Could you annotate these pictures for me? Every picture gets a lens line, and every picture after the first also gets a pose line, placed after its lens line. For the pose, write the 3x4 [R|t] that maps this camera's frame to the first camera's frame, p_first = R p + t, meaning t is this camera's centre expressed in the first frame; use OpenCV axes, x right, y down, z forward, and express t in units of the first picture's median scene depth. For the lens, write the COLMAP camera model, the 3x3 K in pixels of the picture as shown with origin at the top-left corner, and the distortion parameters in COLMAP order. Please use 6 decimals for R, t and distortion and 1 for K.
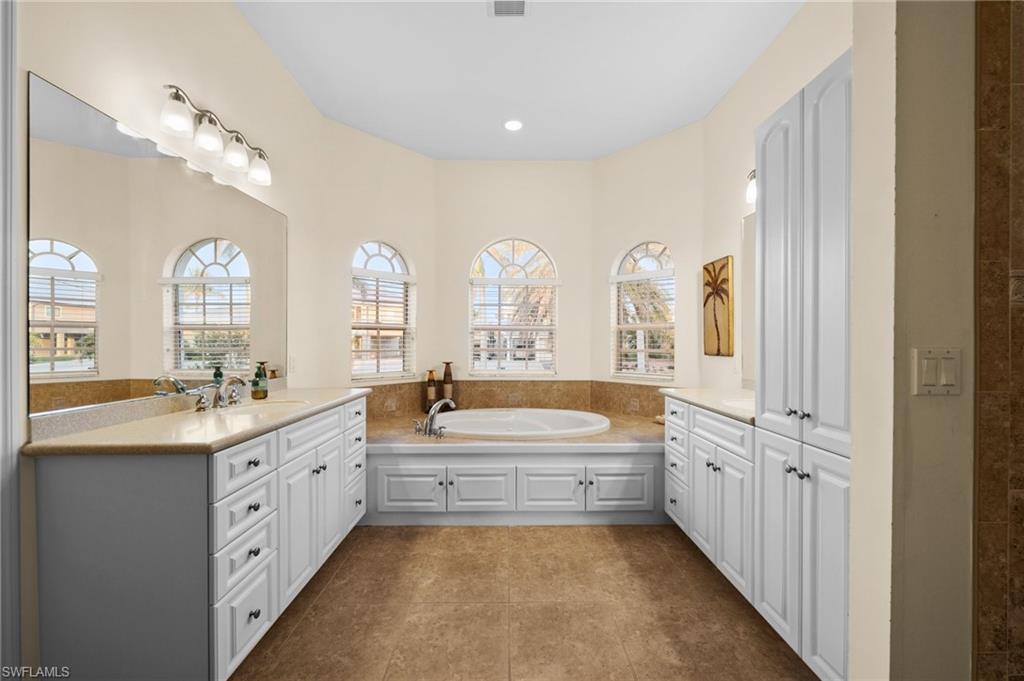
lens RADIAL K [[404.7, 0, 512.9], [0, 404.7, 341.2], [0, 0, 1]] dist [-0.002890, 0.000465]
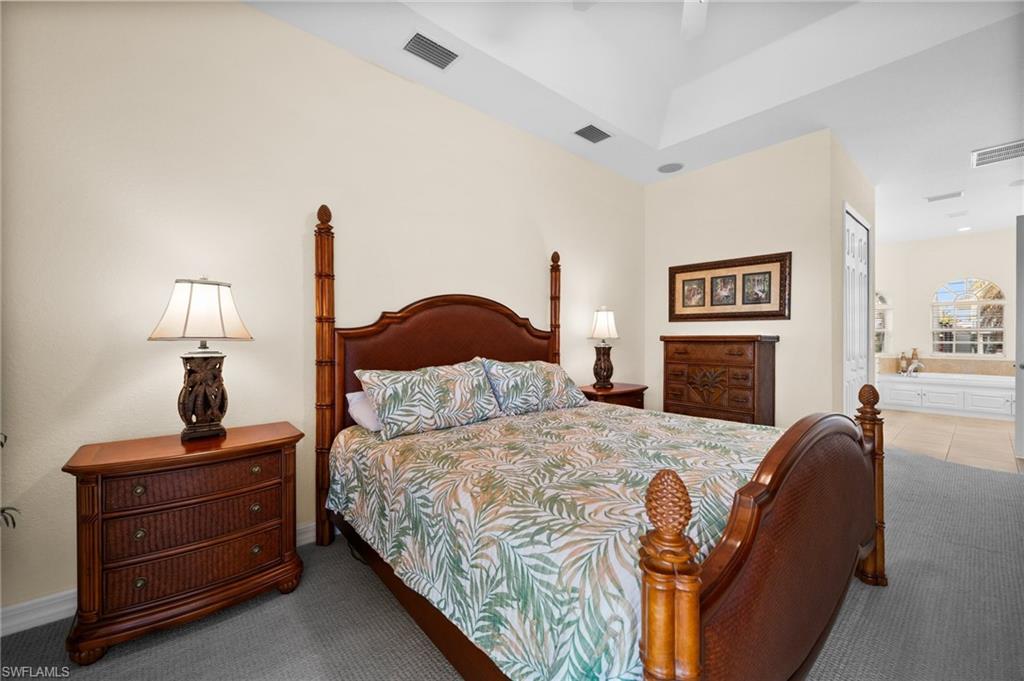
lens RADIAL K [[404.7, 0, 511.4], [0, 404.7, 337.5], [0, 0, 1]] dist [-0.002890, 0.000465]
pose [[0.631837, -0.002032, -0.775099, 0.110775], [-0.000259, 0.999996, -0.002833, 0.008089], [0.775101, 0.001991, 0.631834, -1.671032]]
